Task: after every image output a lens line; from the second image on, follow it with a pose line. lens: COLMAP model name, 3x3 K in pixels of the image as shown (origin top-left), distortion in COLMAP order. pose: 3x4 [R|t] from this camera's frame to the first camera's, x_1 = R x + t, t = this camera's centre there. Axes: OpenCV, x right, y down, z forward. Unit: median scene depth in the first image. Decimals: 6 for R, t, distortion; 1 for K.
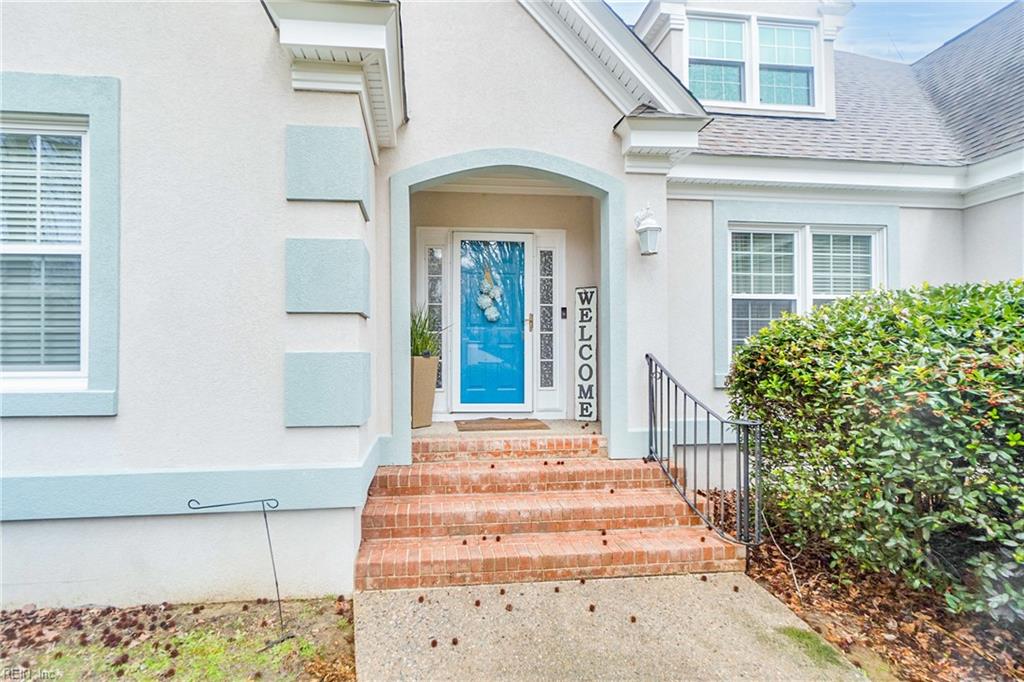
lens RADIAL K [[470.6, 0, 473.7], [0, 470.6, 343.7], [0, 0, 1]] dist [-0.001190, -0.000416]
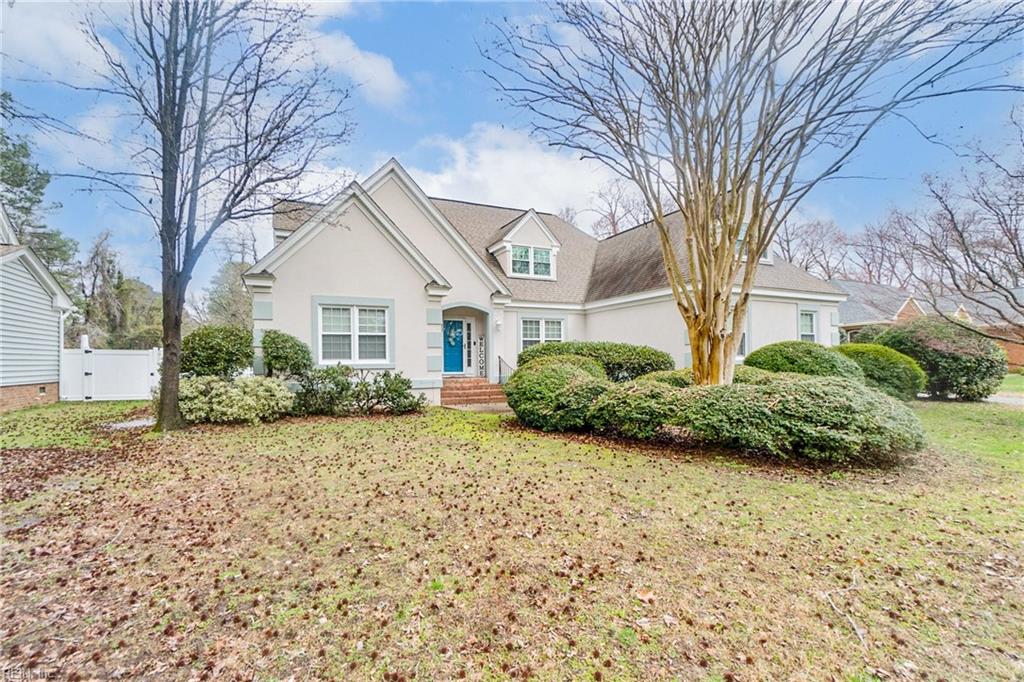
lens RADIAL K [[460.9, 0, 511.3], [0, 460.9, 350.5], [0, 0, 1]] dist [-0.002849, -0.000479]
pose [[0.935396, -0.001246, 0.353599, -0.697633], [0.003600, 0.999976, -0.006001, 0.002310], [-0.353583, 0.006886, 0.935378, -2.060113]]
